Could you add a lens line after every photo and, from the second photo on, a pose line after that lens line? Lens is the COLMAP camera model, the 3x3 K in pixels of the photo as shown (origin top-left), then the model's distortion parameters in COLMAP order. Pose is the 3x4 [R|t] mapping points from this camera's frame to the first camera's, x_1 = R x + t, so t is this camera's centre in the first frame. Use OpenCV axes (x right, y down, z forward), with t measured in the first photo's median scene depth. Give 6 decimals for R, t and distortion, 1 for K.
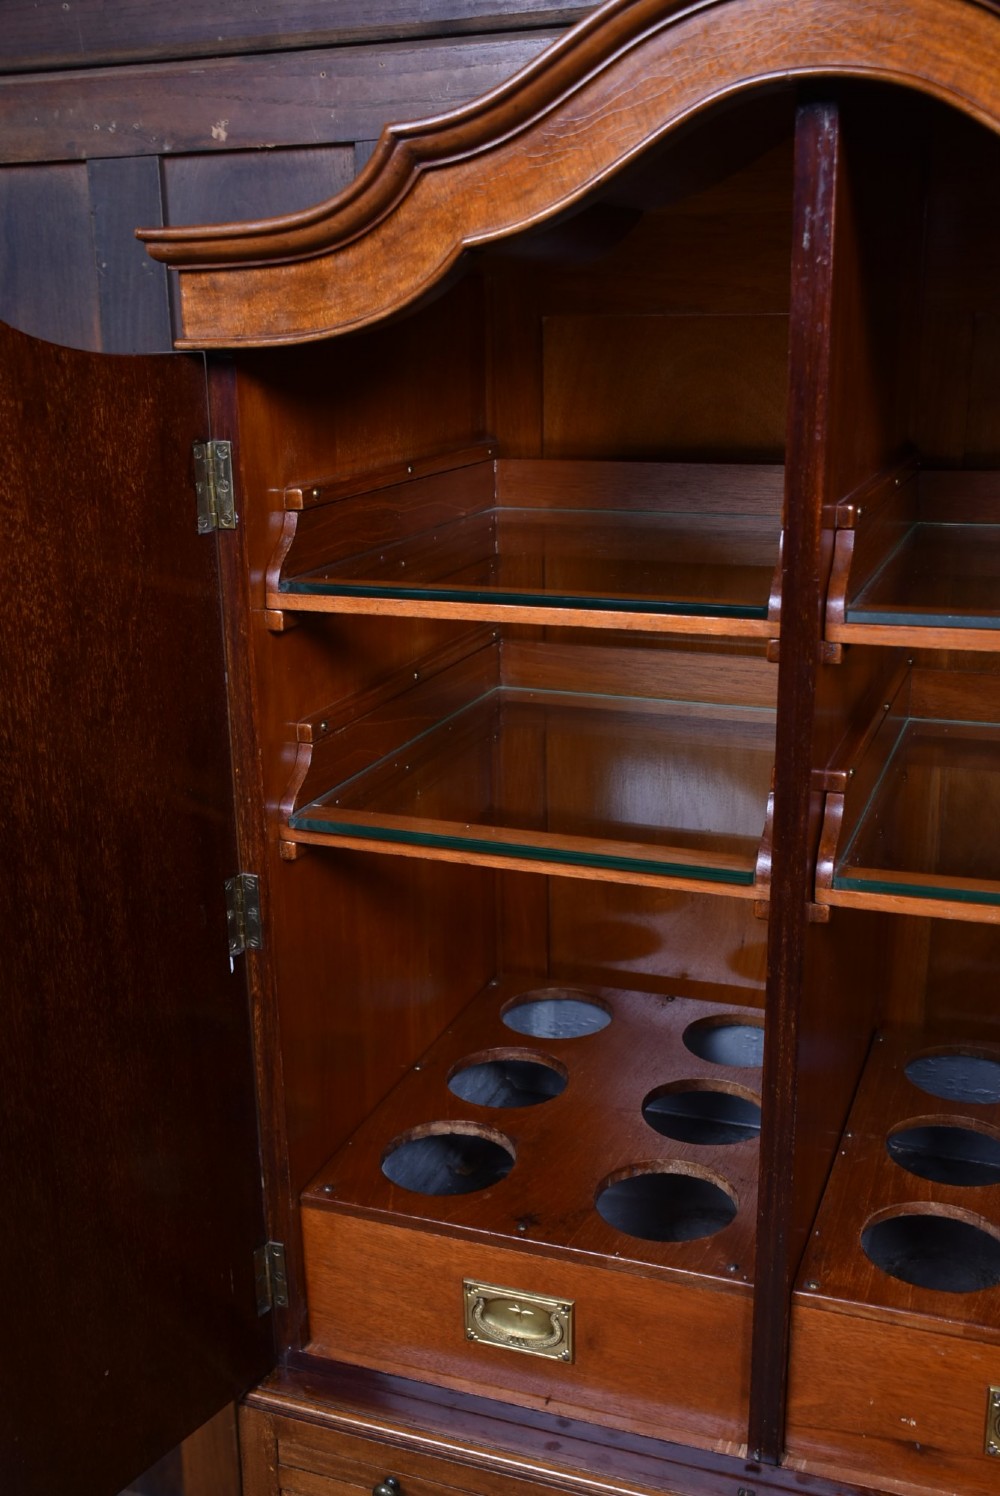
lens RADIAL K [[1525.4, 0, 492.4], [0, 1525.4, 777.9], [0, 0, 1]] dist [-0.033410, 0.000000]
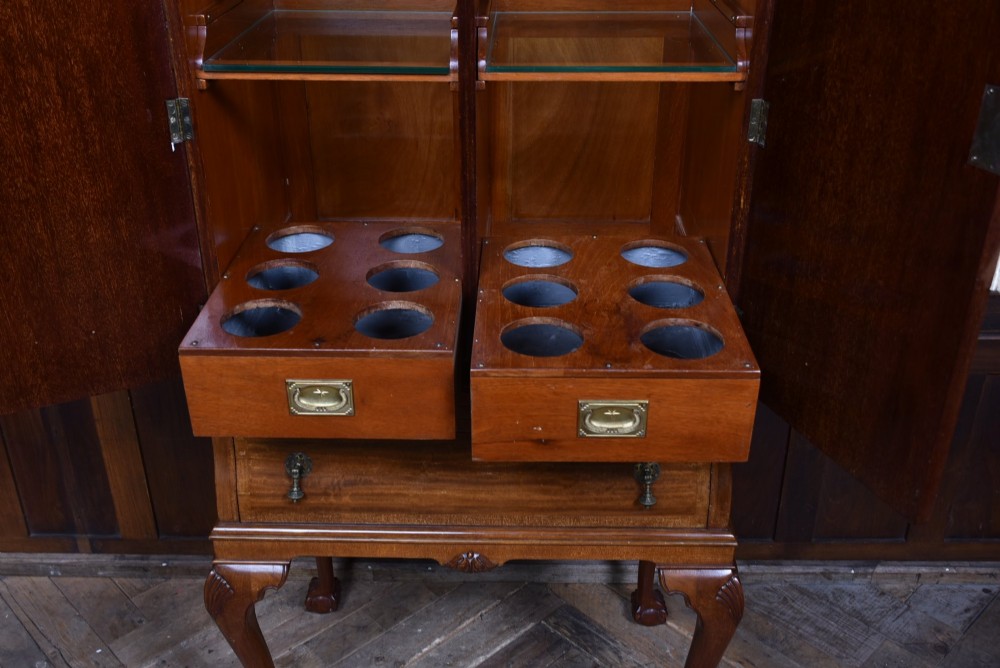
lens RADIAL K [[979.9, 0, 496.5], [0, 979.9, 344.3], [0, 0, 1]] dist [-0.017897, 0.000000]
pose [[0.944195, -0.144339, 0.296077, -0.189583], [0.082116, 0.973642, 0.212787, 0.130378], [-0.318987, -0.176600, 0.931161, -0.293416]]
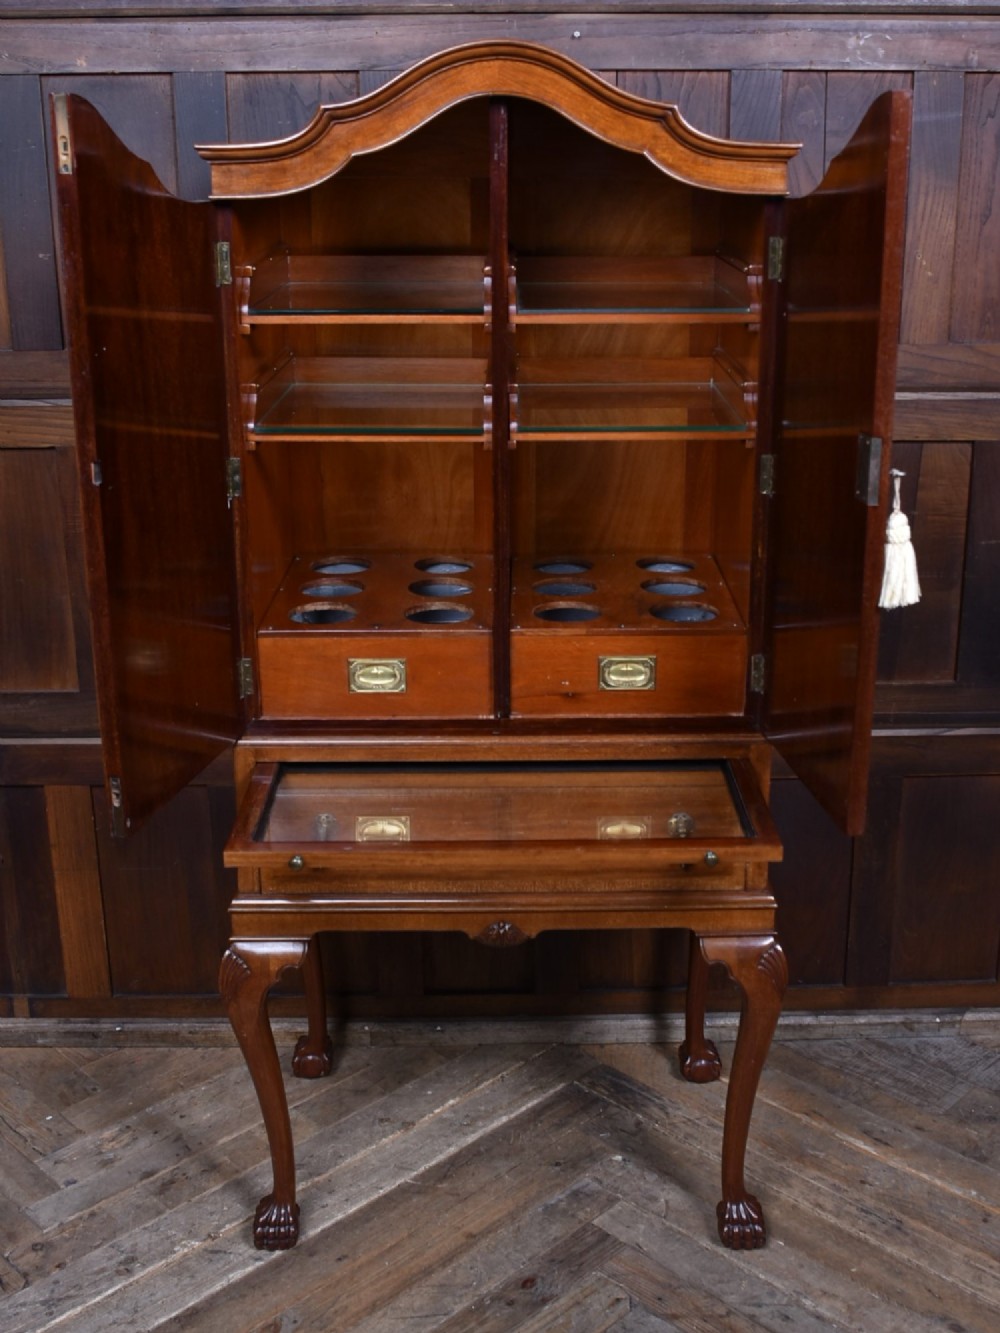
lens RADIAL K [[1514.3, 0, 544.6], [0, 1514.3, 638.6], [0, 0, 1]] dist [-0.072451, 0.000000]
pose [[0.928990, -0.098907, 0.356643, -0.500631], [0.090067, 0.995077, 0.041352, 0.248689], [-0.358977, -0.006294, 0.933325, -0.985586]]
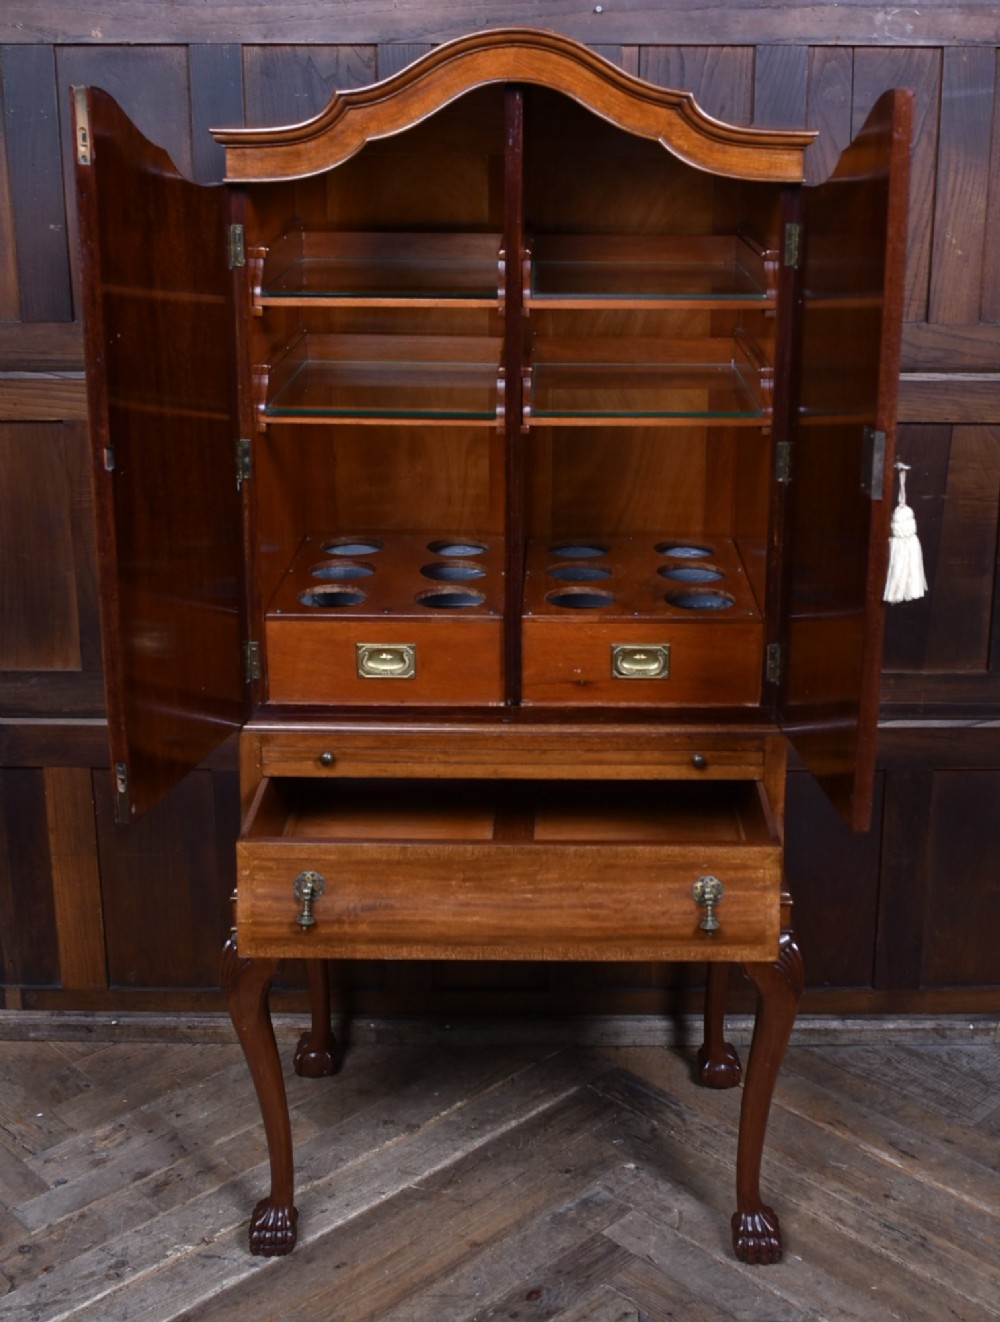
lens RADIAL K [[1633.6, 0, 551.6], [0, 1633.6, 546.1], [0, 0, 1]] dist [-0.050872, 0.000000]
pose [[0.936110, -0.074540, 0.343717, -0.514773], [0.079142, 0.996863, 0.000643, 0.226722], [-0.342686, 0.026601, 0.939073, -1.113157]]
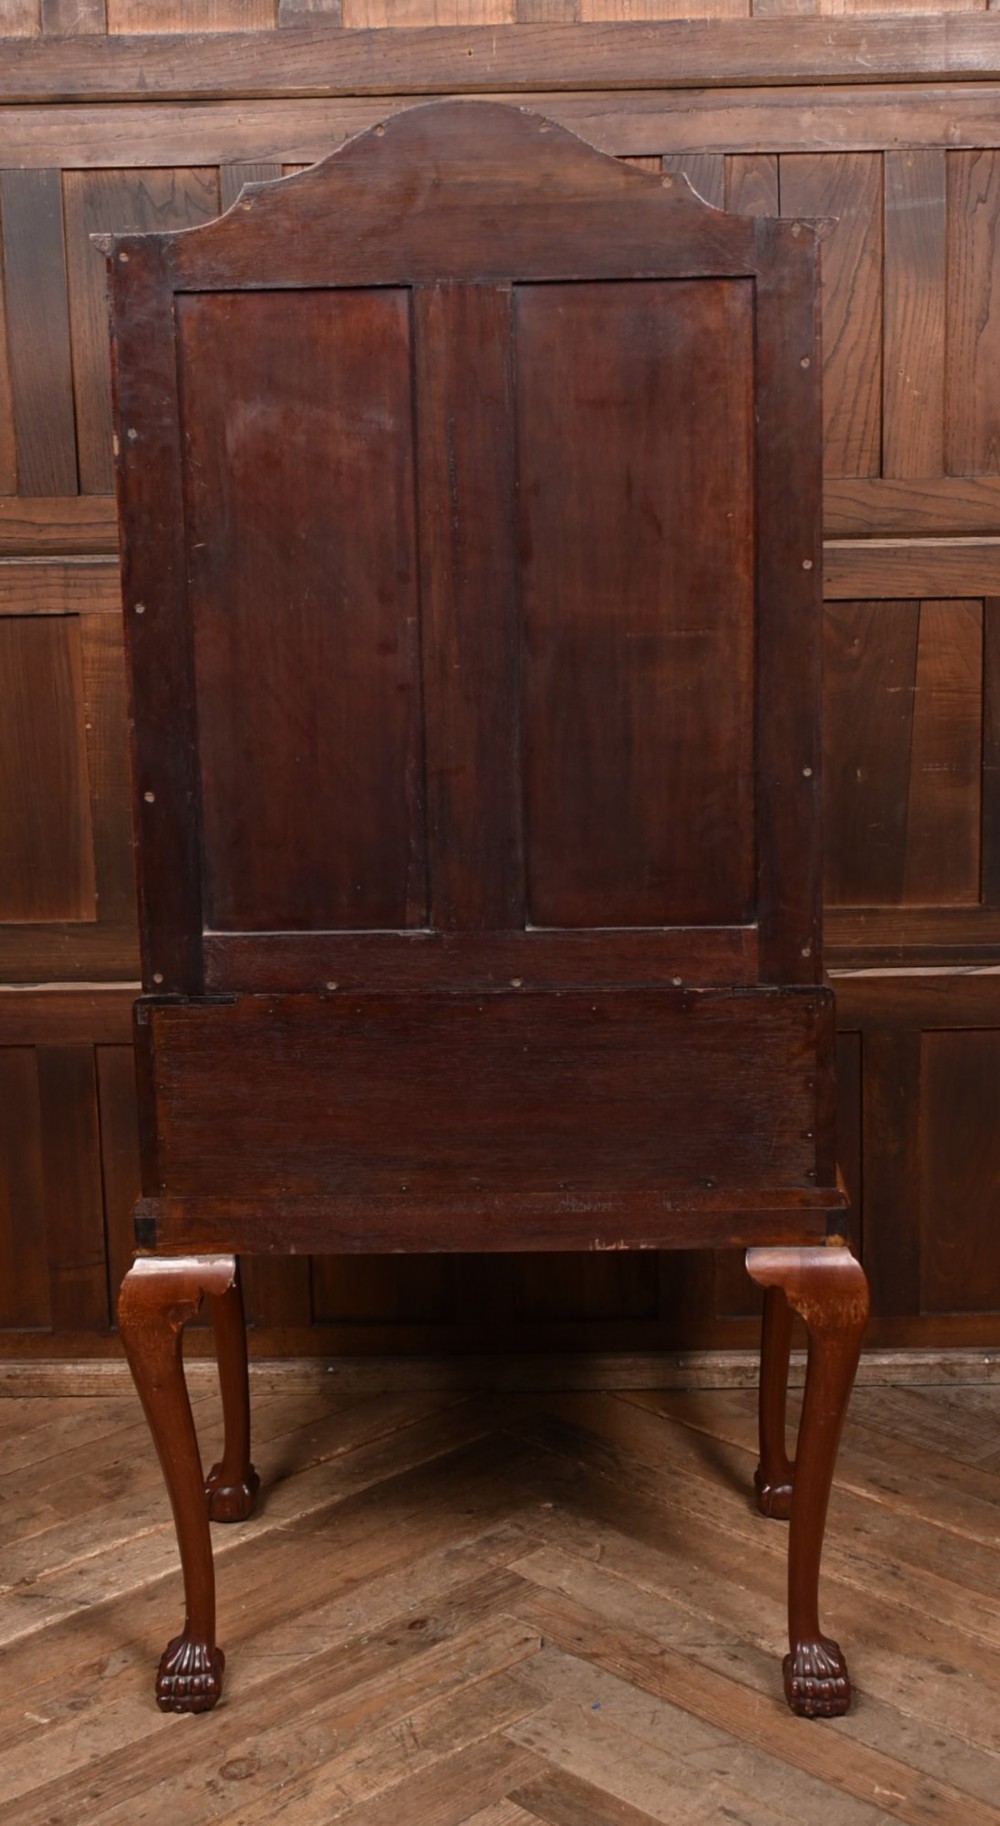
lens RADIAL K [[2479.1, 0, 534.3], [0, 2479.1, 807.6], [0, 0, 1]] dist [-0.017253, 0.000000]
pose [[0.939589, -0.072056, 0.334635, -0.610853], [0.099230, 0.992952, -0.064807, 0.527461], [-0.327606, 0.094098, 0.940117, -1.811192]]
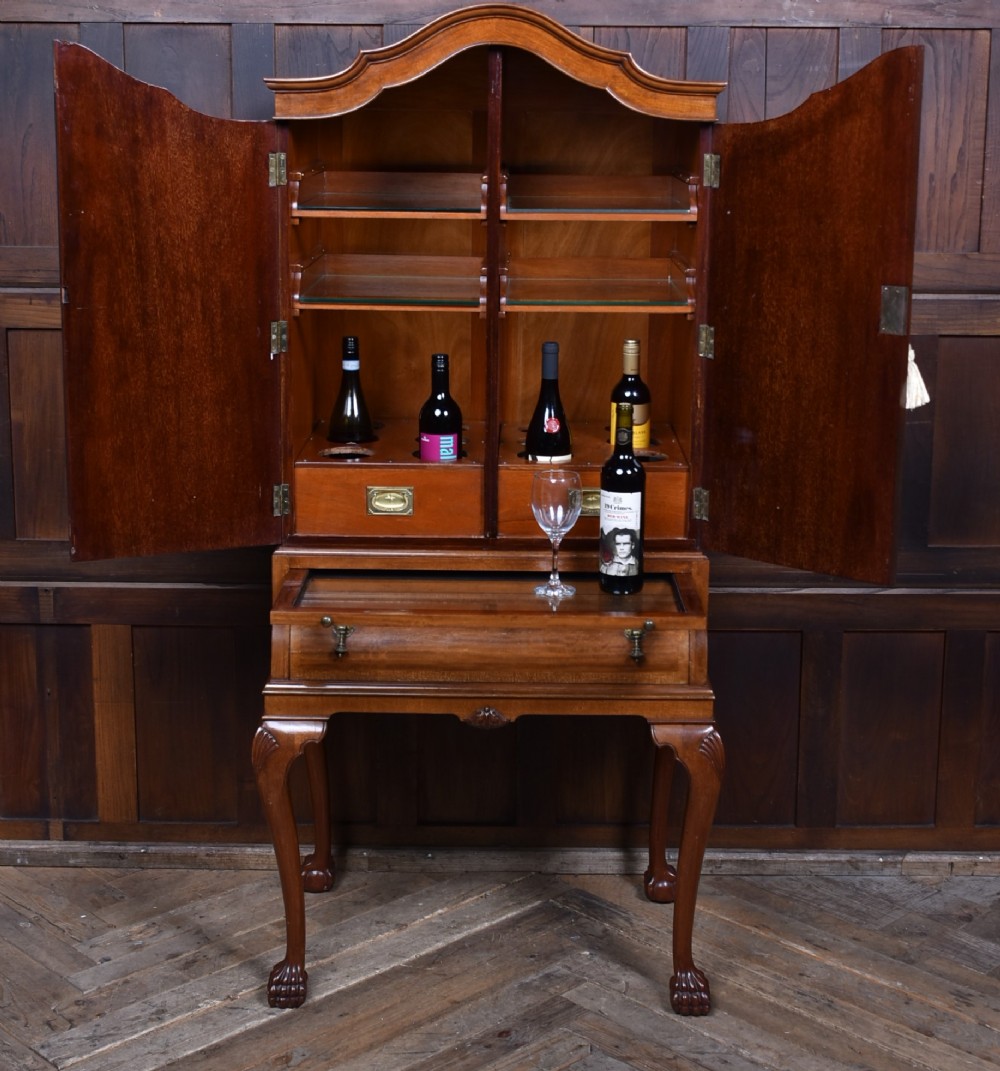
lens RADIAL K [[1691.0, 0, 508.7], [0, 1691.0, 455.1], [0, 0, 1]] dist [-0.029256, 0.000000]
pose [[0.937966, -0.044861, 0.343812, -0.770028], [0.074244, 0.994581, -0.072775, 0.508431], [-0.338684, 0.093787, 0.936214, -1.719989]]
